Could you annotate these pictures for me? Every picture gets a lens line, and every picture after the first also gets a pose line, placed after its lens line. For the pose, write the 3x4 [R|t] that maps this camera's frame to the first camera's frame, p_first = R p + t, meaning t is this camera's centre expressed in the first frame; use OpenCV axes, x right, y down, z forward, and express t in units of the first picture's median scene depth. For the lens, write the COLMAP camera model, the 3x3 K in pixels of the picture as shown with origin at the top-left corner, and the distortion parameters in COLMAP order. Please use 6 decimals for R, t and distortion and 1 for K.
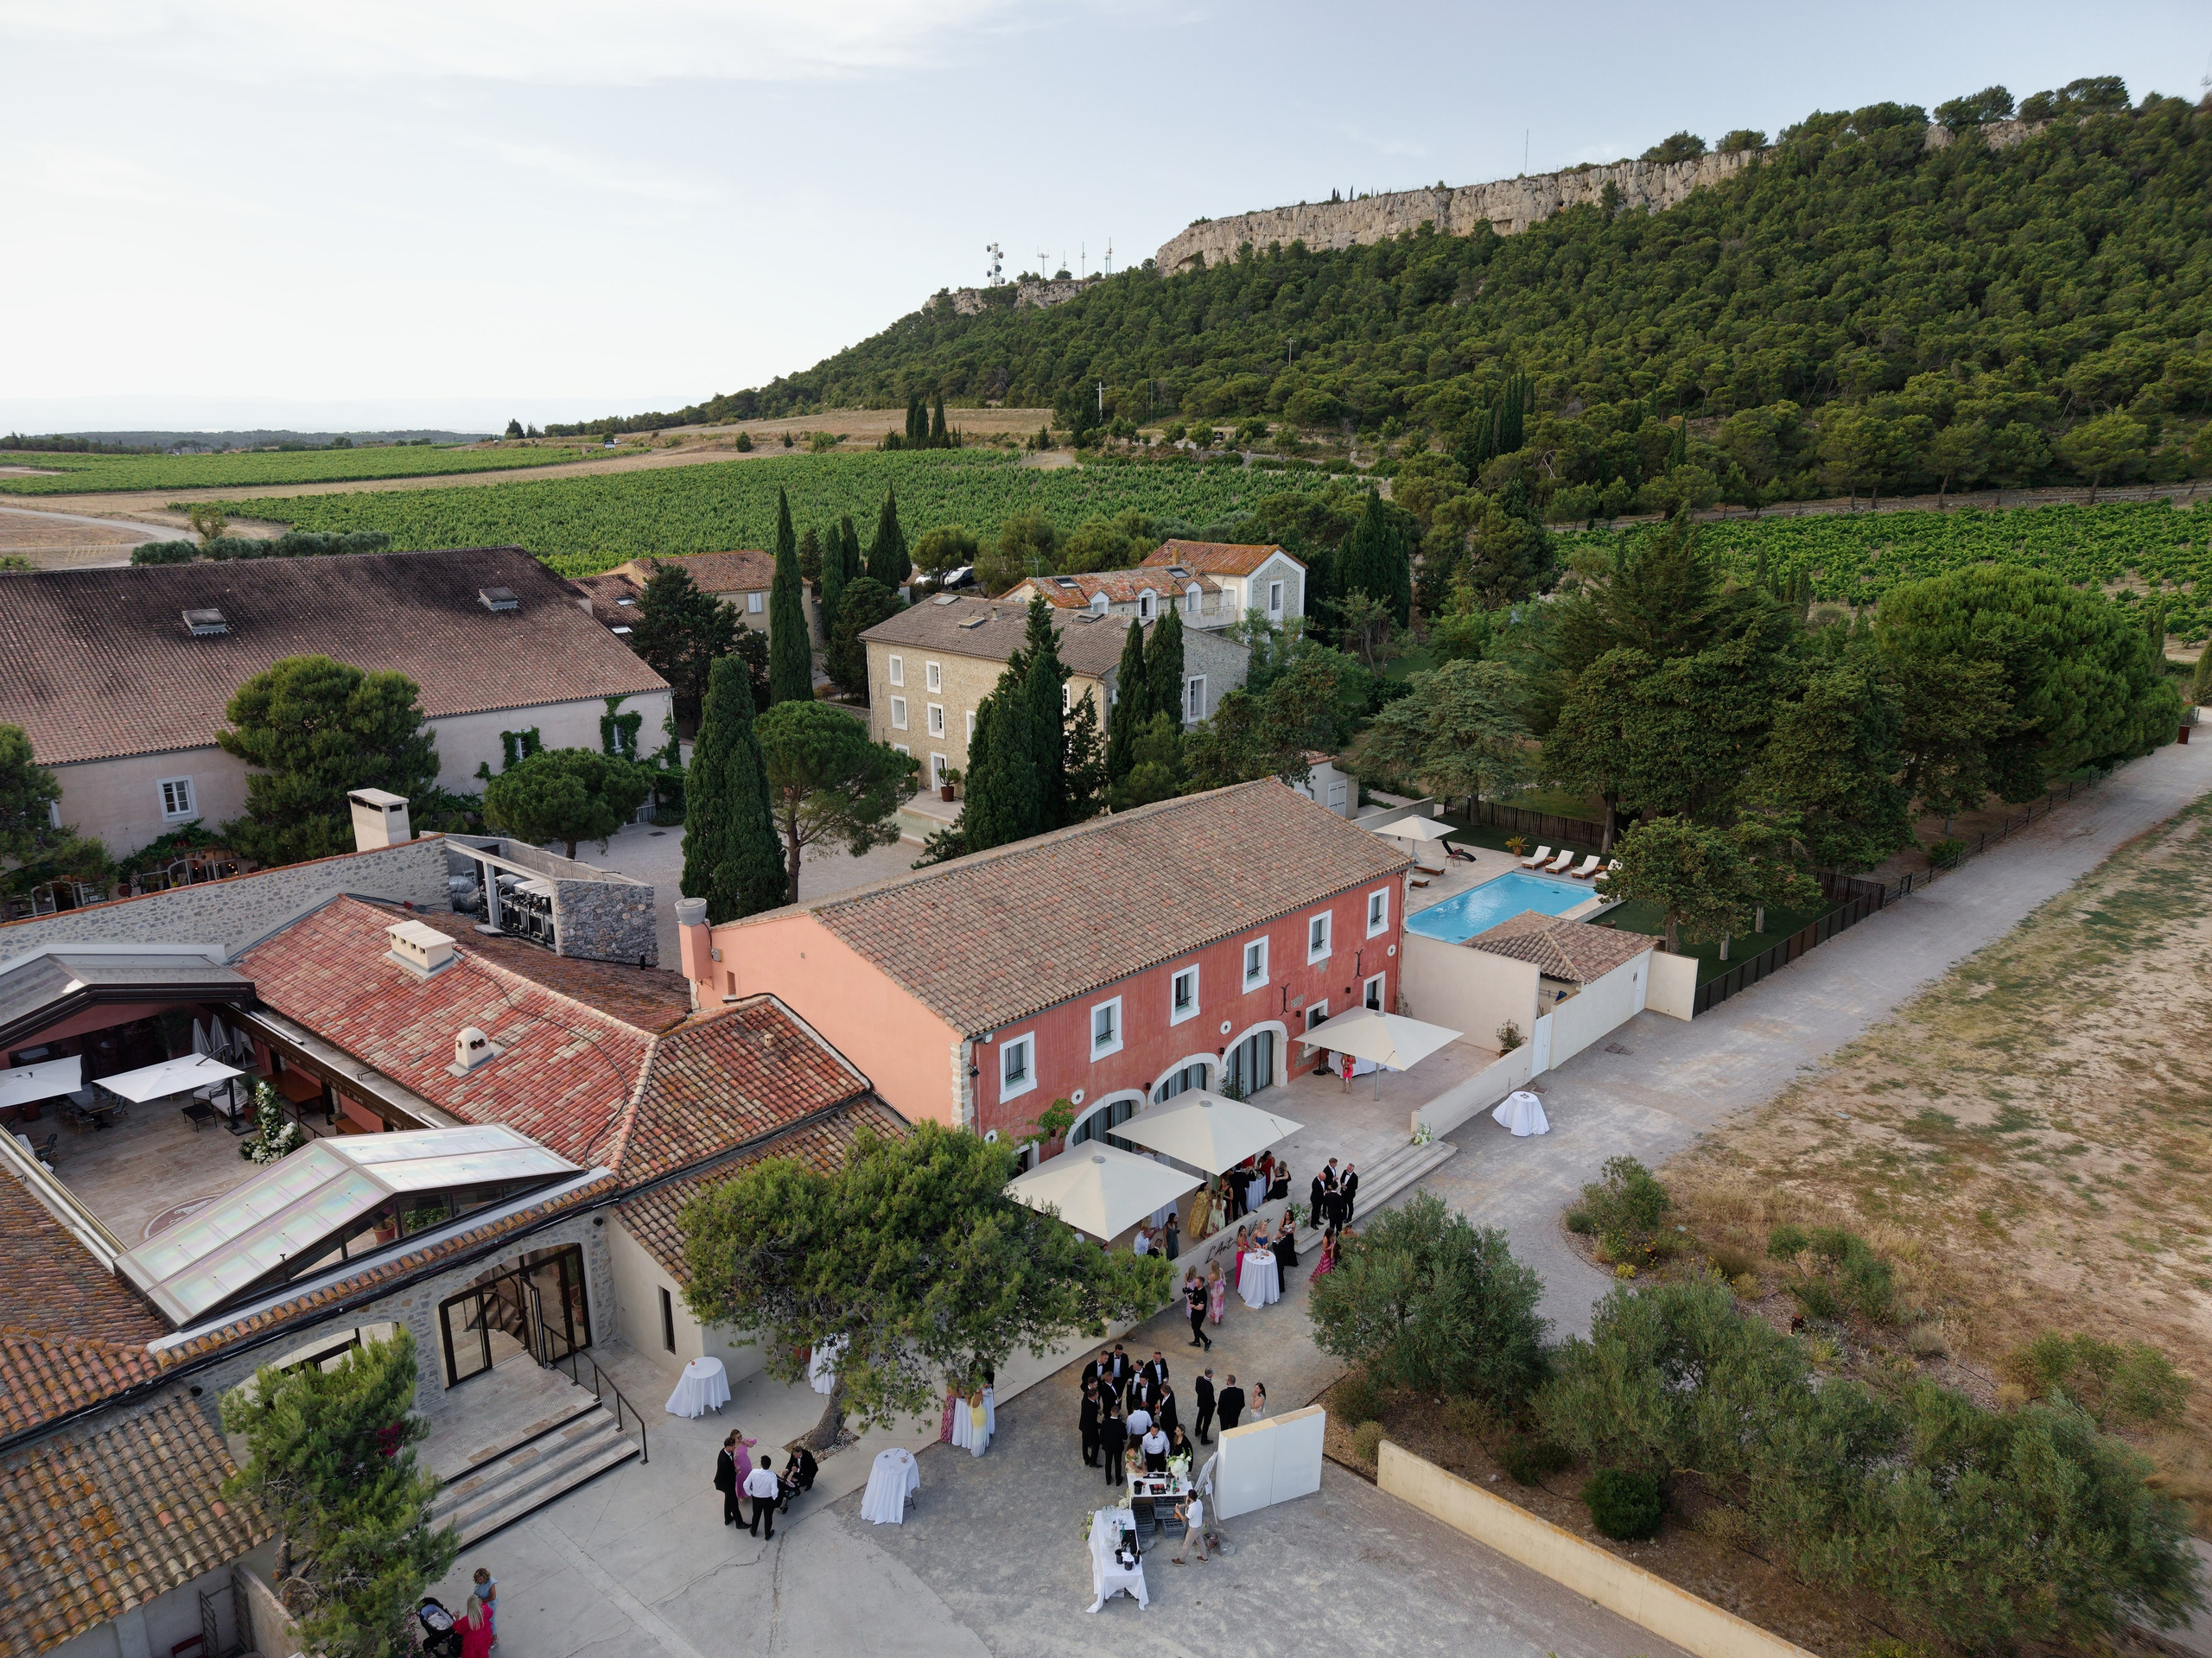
lens RADIAL K [[1523.4, 0, 1088.5], [0, 1523.4, 842.7], [0, 0, 1]] dist [0.108141, -0.201853]
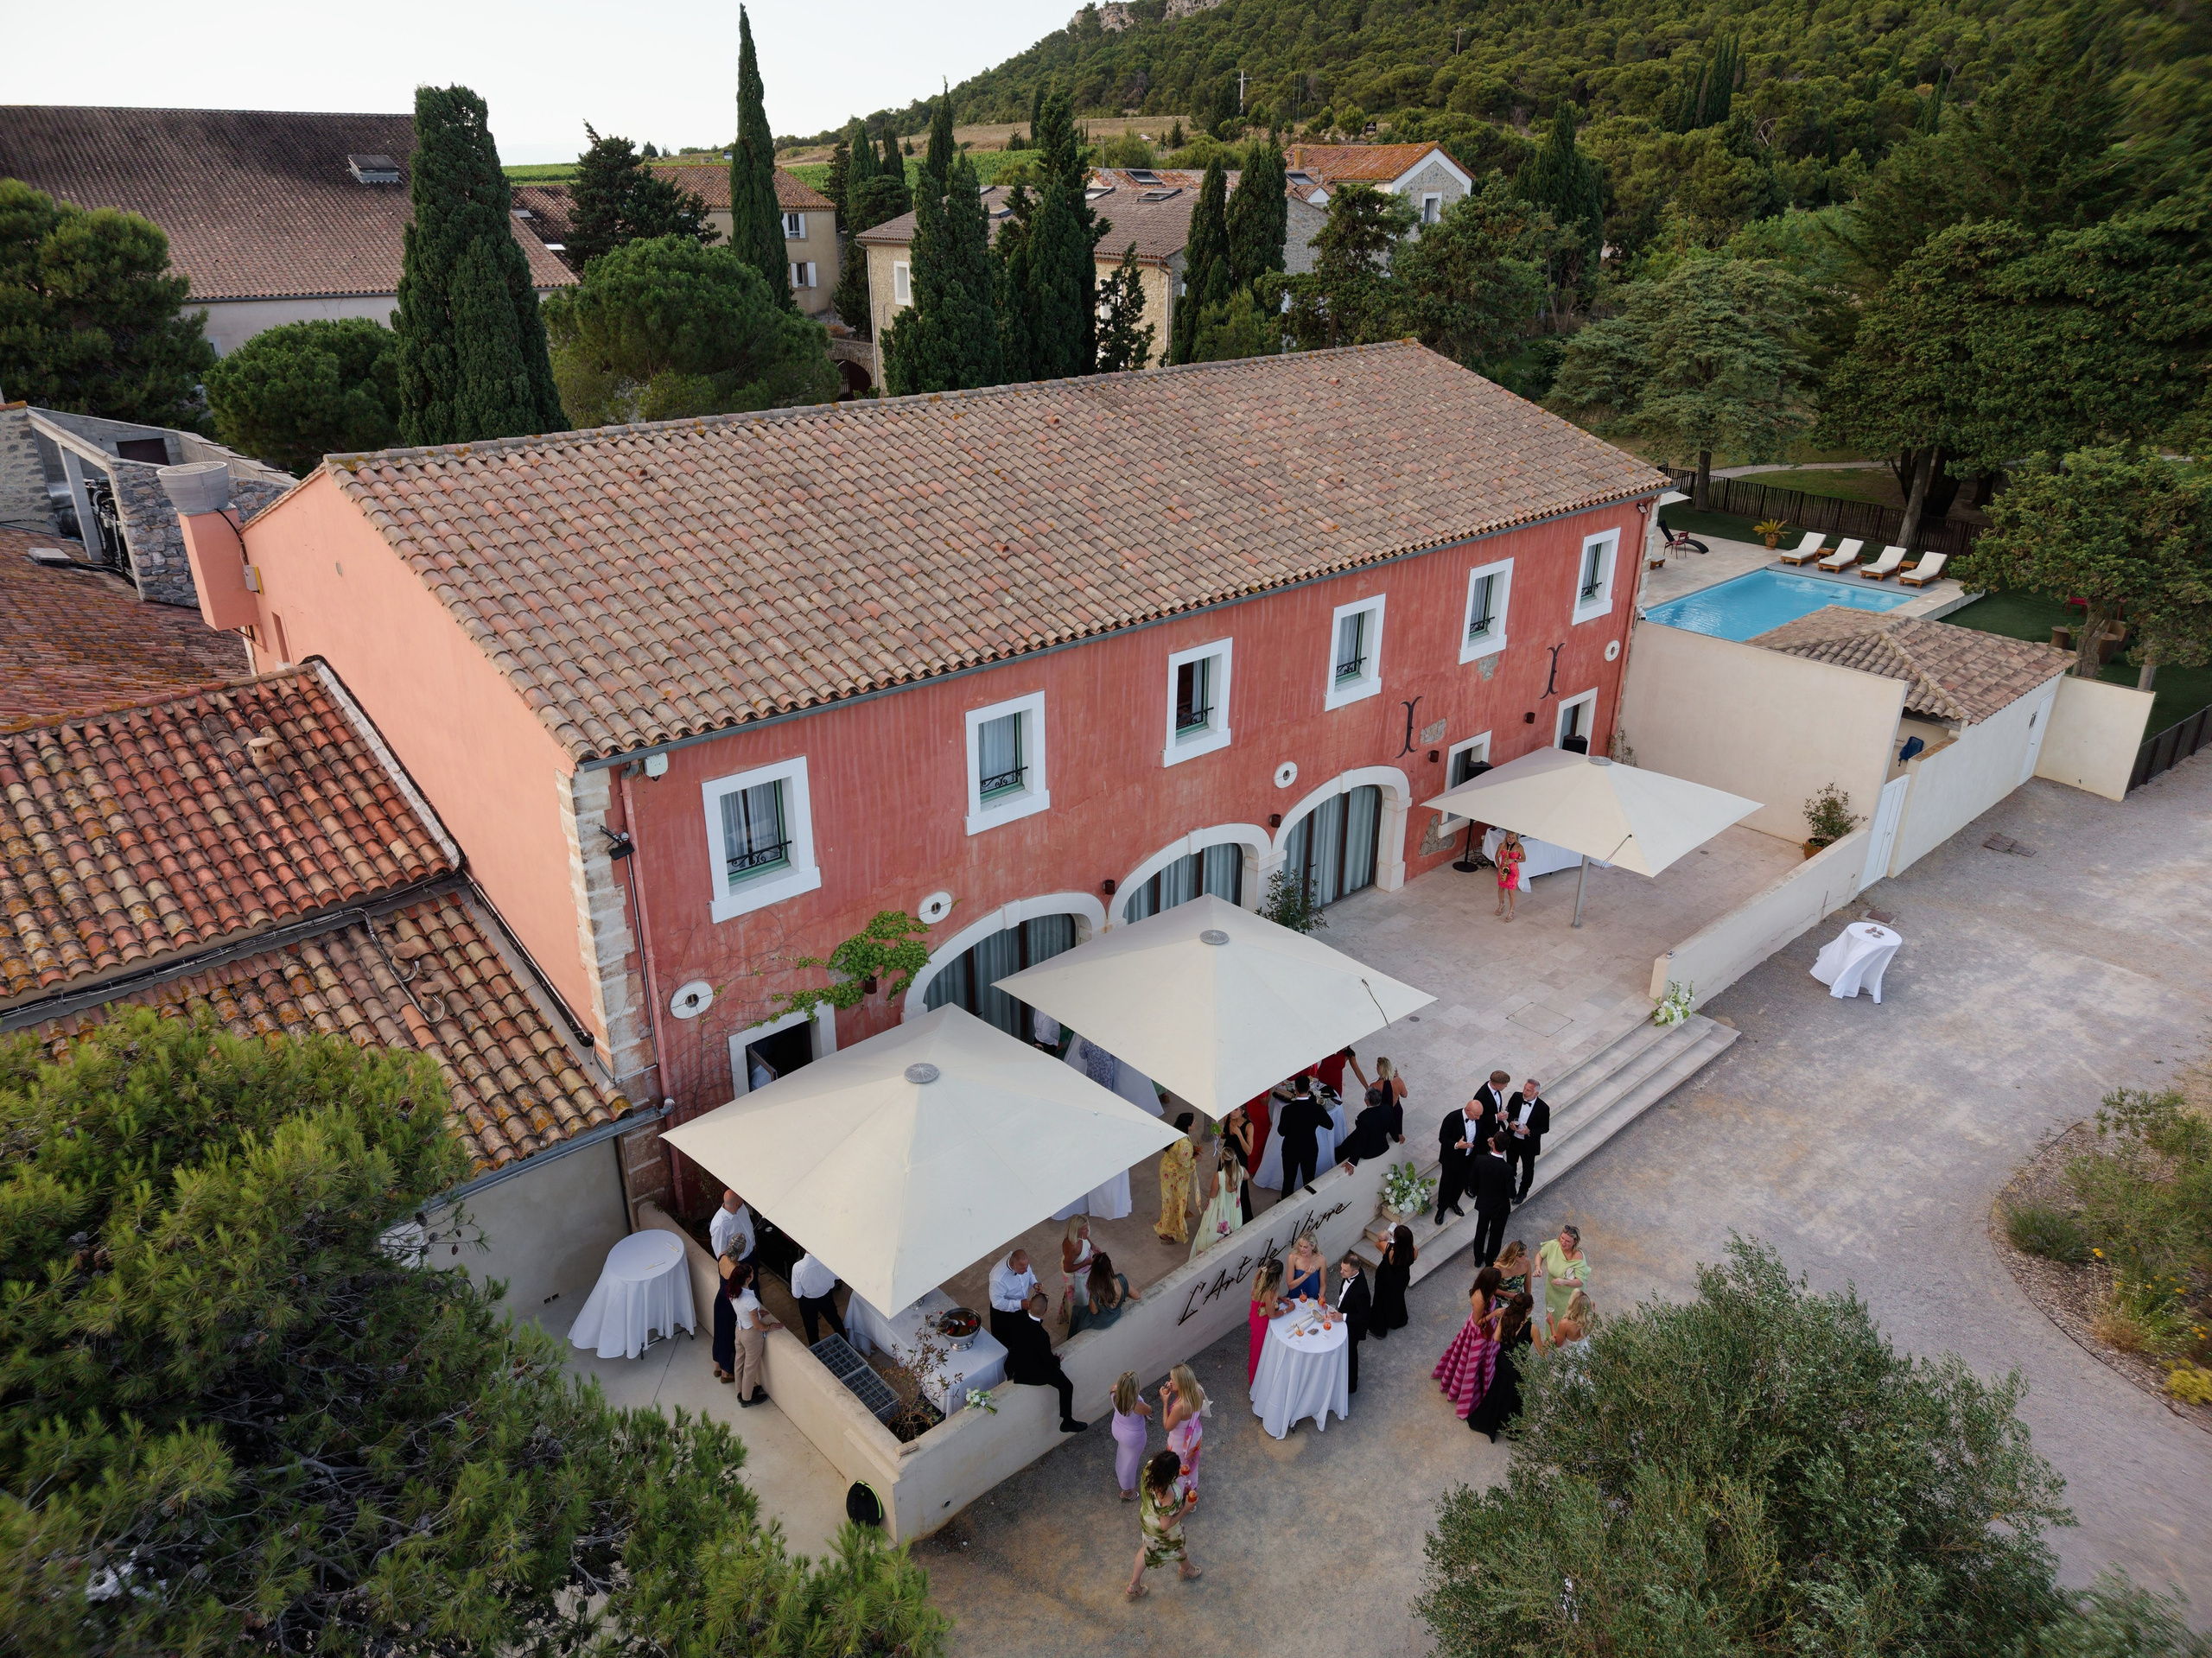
lens RADIAL K [[1504.2, 0, 1098.5], [0, 1504.2, 825.8], [0, 0, 1]] dist [0.005860, 0.004308]
pose [[0.996347, 0.046812, -0.071420, 0.057590], [-0.035666, 0.988035, 0.150047, 0.059204], [0.077589, -0.146951, 0.986096, 0.454473]]
